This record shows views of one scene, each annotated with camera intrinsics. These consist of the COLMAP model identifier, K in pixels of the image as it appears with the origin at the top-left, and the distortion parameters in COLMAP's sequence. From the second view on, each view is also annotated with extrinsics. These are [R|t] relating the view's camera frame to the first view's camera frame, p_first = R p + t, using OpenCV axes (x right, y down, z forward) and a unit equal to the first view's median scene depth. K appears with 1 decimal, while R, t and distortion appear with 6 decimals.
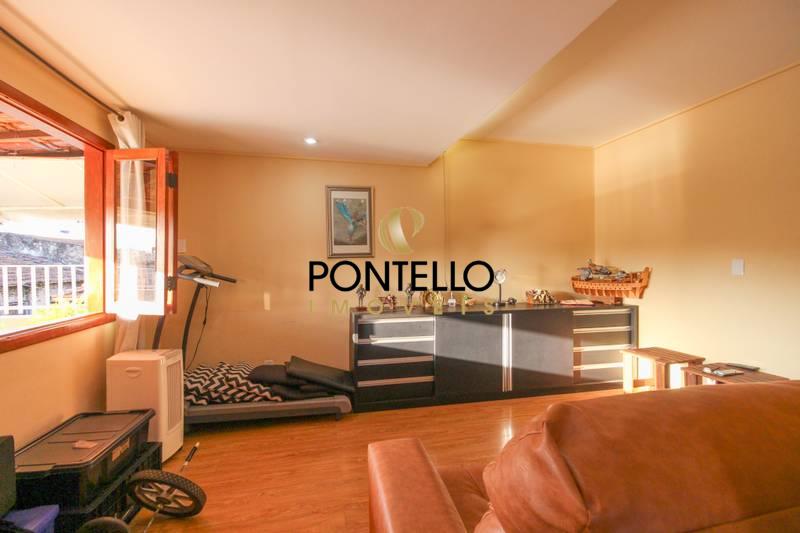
lens RADIAL K [[370.8, 0, 408.6], [0, 370.8, 262.8], [0, 0, 1]] dist [0.000198, -0.000107]
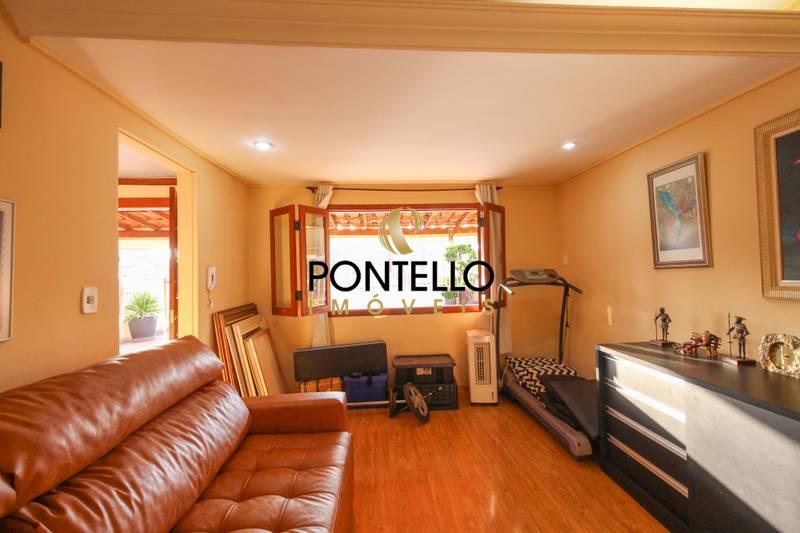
lens RADIAL K [[370.8, 0, 408.6], [0, 370.8, 262.8], [0, 0, 1]] dist [0.000198, -0.000107]
pose [[-0.155673, -0.021879, -0.987566, 0.599409], [0.010405, 0.999663, -0.023787, -0.011847], [0.987754, -0.013979, -0.155392, 0.626603]]
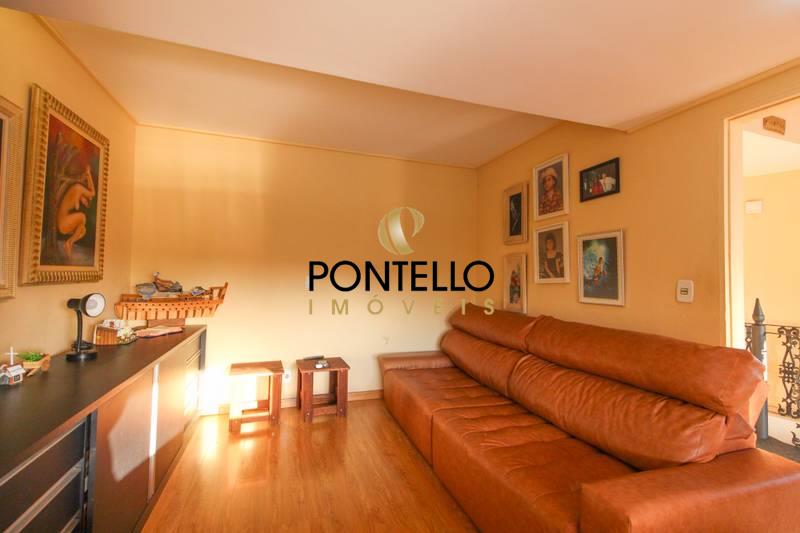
lens RADIAL K [[370.8, 0, 408.6], [0, 370.8, 262.8], [0, 0, 1]] dist [0.000198, -0.000107]
pose [[-0.104394, 0.036369, 0.993871, -0.348825], [-0.000627, 0.999329, -0.036635, -0.002150], [-0.994536, -0.004448, -0.104301, 0.635853]]
